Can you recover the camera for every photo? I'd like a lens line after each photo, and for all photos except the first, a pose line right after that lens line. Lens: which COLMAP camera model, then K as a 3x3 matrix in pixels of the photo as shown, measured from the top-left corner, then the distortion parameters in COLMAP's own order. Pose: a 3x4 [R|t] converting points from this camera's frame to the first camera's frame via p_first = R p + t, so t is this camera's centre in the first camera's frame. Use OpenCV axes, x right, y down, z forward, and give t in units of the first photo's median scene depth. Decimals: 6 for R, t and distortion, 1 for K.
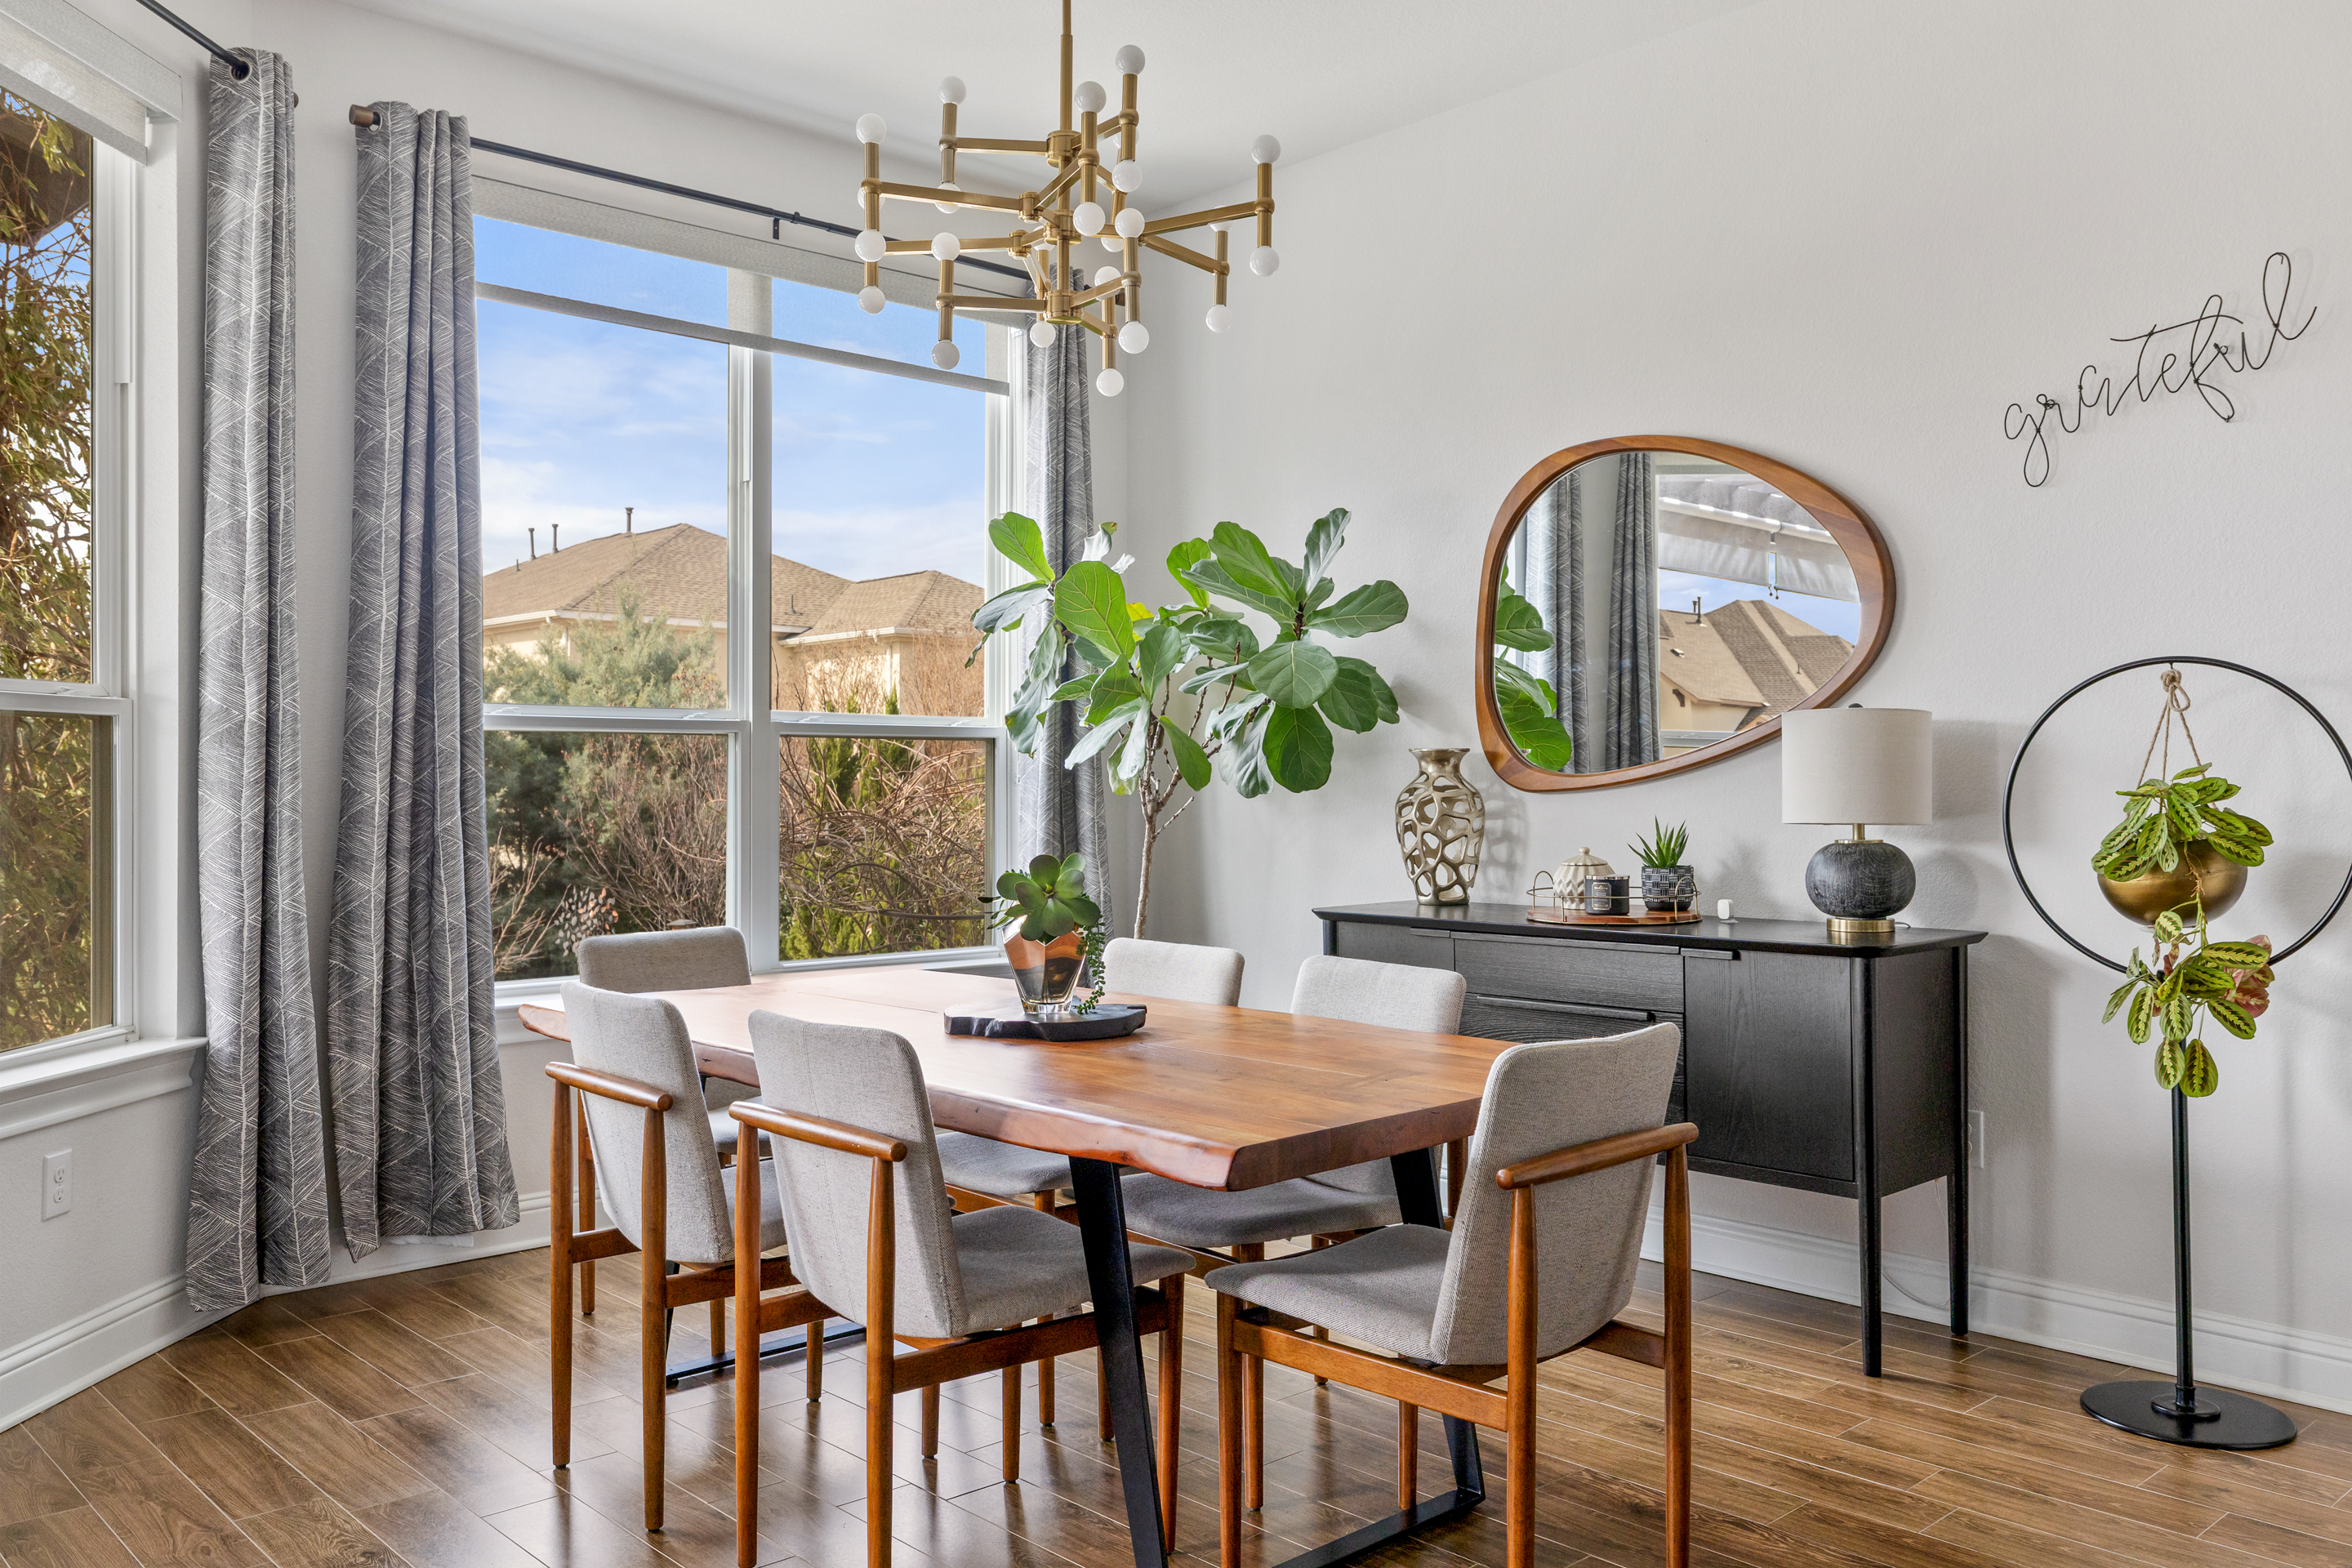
lens RADIAL K [[1798.2, 0, 1161.8], [0, 1798.2, 778.8], [0, 0, 1]] dist [-0.004855, 0.008625]
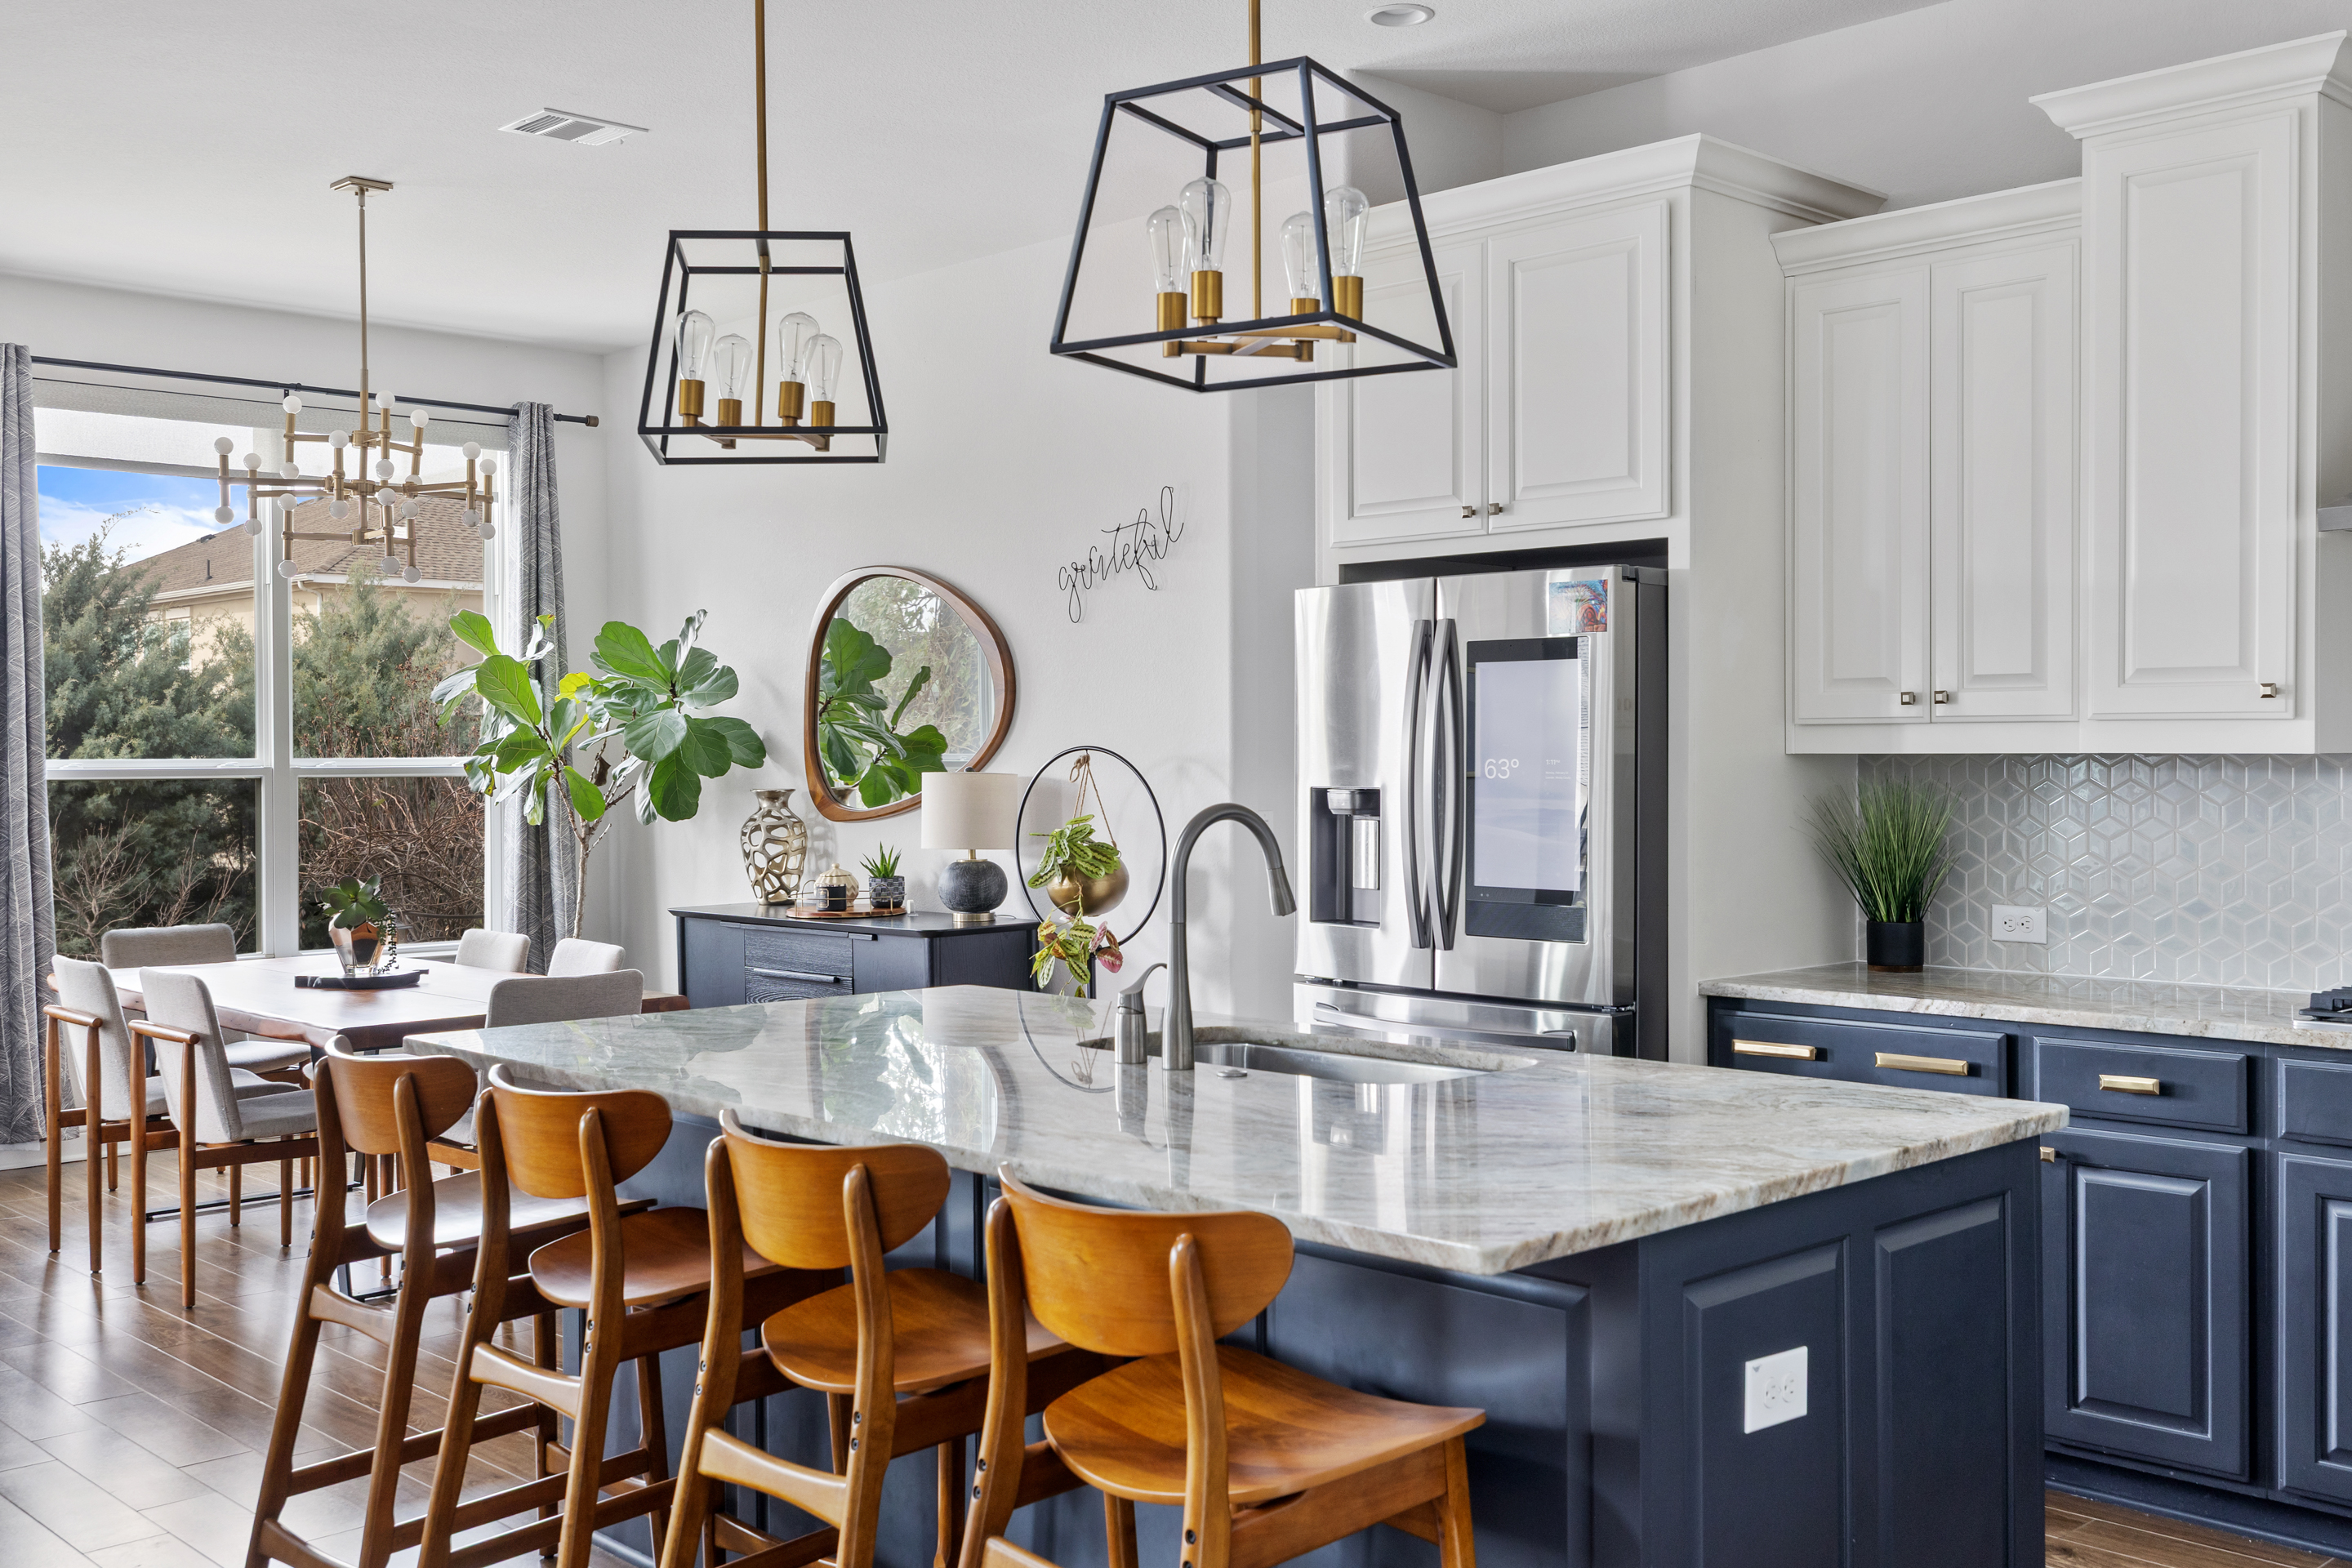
lens RADIAL K [[2262.6, 0, 1179.8], [0, 2262.6, 778.7], [0, 0, 1]] dist [0.005971, 0.000000]
pose [[0.999865, -0.005236, 0.015601, 0.474361], [0.005000, 0.999873, 0.015161, -0.053327], [-0.015679, -0.015080, 0.999763, -0.771628]]
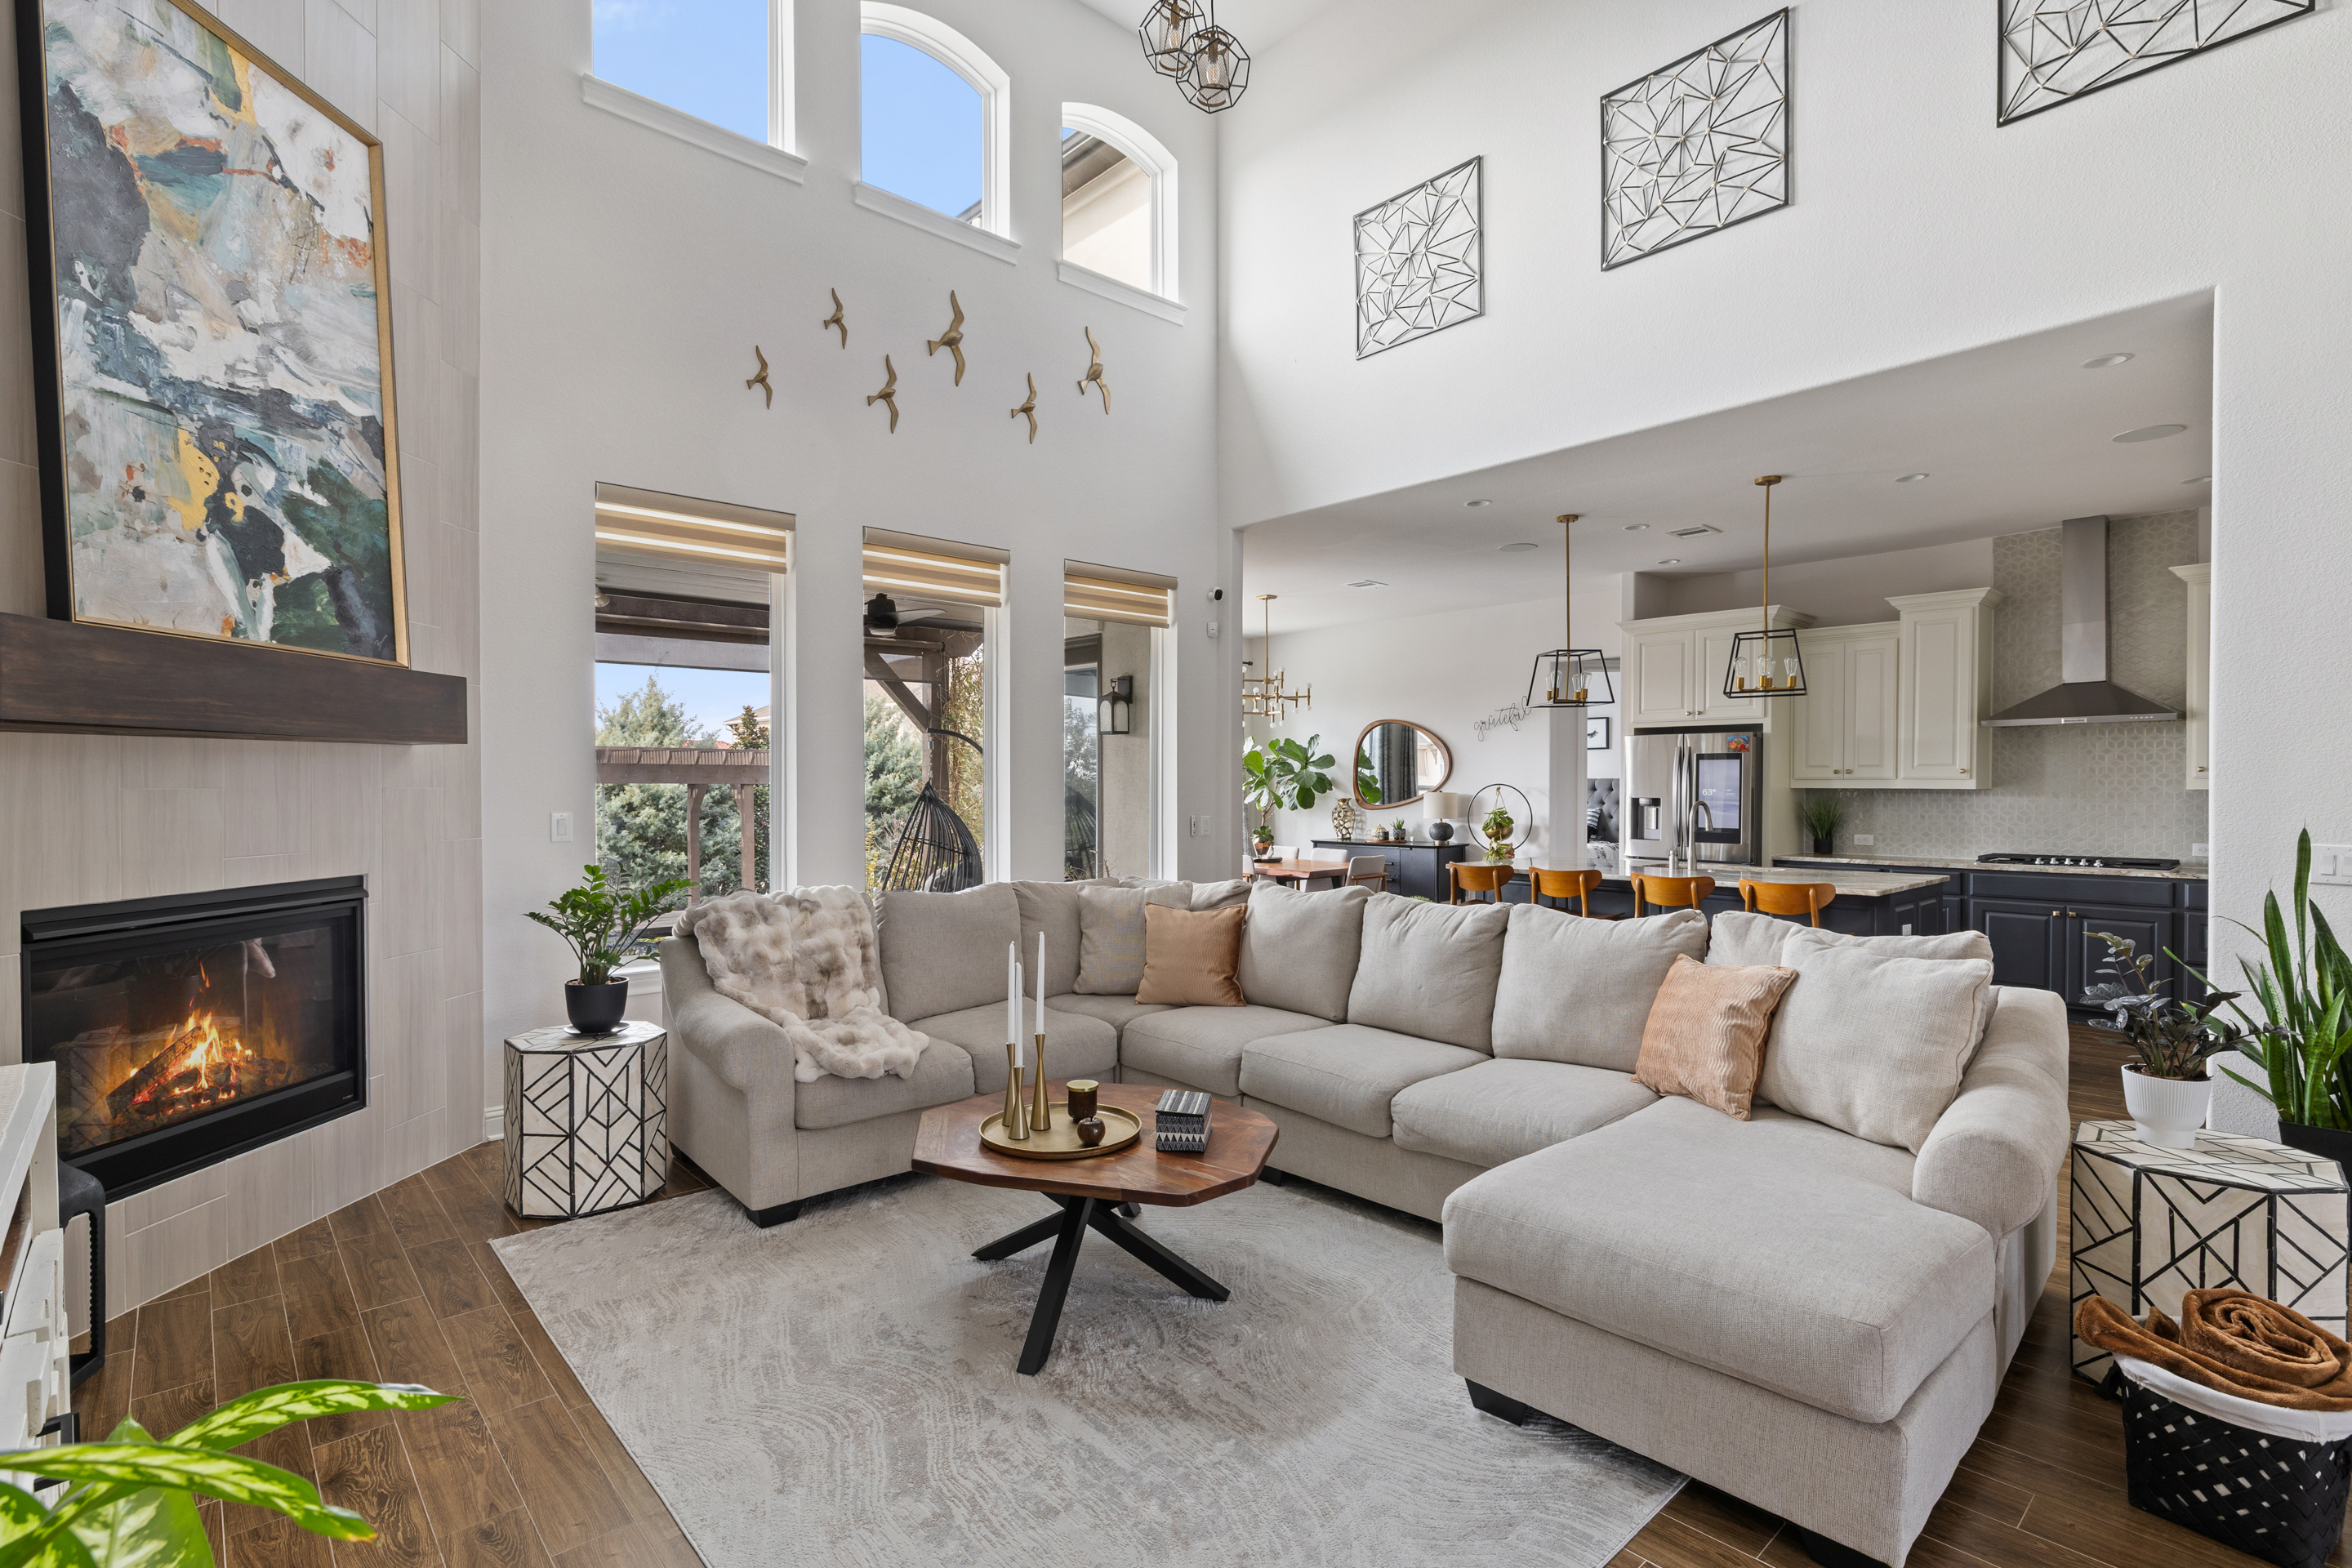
lens RADIAL K [[1114.8, 0, 1165.4], [0, 1114.8, 800.1], [0, 0, 1]] dist [-0.007600, 0.002656]
pose [[0.999956, 0.000986, -0.009365, -0.218132], [-0.000815, 0.999835, 0.018151, -0.059640], [0.009381, -0.018142, 0.999791, -1.484813]]
